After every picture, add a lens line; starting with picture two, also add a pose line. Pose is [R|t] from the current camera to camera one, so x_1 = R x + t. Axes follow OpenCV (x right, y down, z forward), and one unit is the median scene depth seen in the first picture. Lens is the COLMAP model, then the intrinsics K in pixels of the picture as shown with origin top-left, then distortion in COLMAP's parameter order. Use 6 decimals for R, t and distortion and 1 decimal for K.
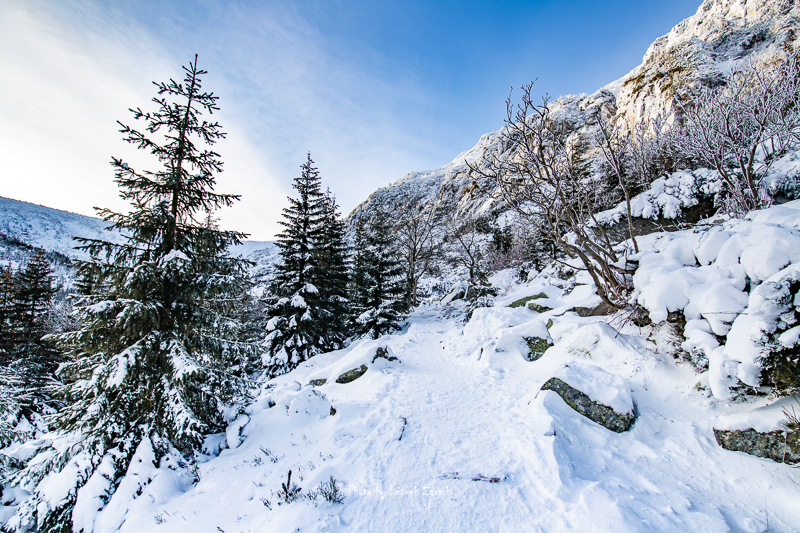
lens RADIAL K [[349.8, 0, 399.1], [0, 349.8, 266.4], [0, 0, 1]] dist [-0.001061, -0.000365]
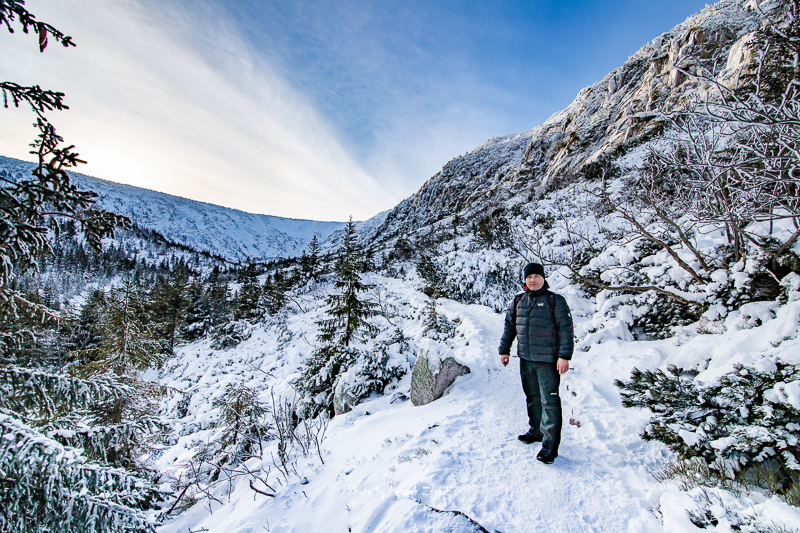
lens RADIAL K [[349.8, 0, 401.7], [0, 349.8, 268.1], [0, 0, 1]] dist [-0.001061, -0.000365]
pose [[0.975721, 0.019008, -0.218189, 0.020104], [-0.006242, 0.998235, 0.059052, 0.007235], [0.218927, -0.056256, 0.974118, 0.139985]]
